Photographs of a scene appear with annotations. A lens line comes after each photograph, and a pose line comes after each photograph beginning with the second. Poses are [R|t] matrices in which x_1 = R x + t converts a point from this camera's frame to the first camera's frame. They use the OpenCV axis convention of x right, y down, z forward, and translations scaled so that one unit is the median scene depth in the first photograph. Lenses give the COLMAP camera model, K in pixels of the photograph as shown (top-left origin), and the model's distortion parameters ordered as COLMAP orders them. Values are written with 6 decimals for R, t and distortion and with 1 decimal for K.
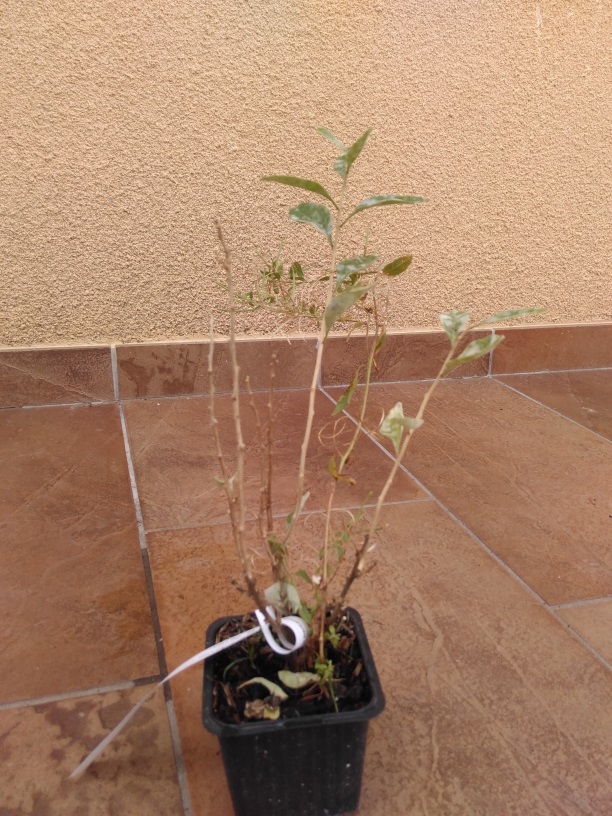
lens RADIAL K [[698.2, 0, 295.6], [0, 698.2, 400.6], [0, 0, 1]] dist [0.069941, -0.131387]
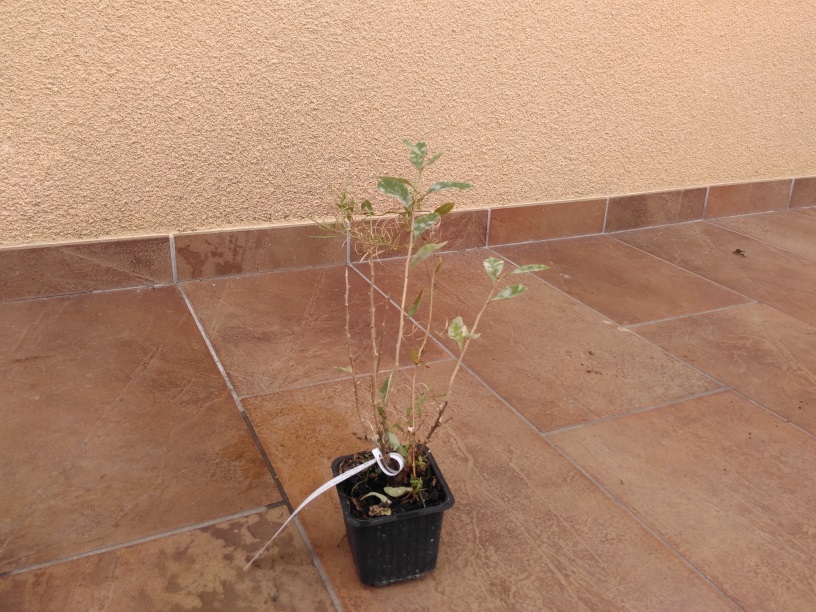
lens RADIAL K [[698.2, 0, 393.2], [0, 698.2, 297.8], [0, 0, 1]] dist [0.069941, -0.131387]
pose [[0.986656, -0.036855, 0.158594, -0.094014], [0.023996, 0.996323, 0.082247, -0.065216], [-0.161042, -0.077344, 0.983912, -0.201408]]
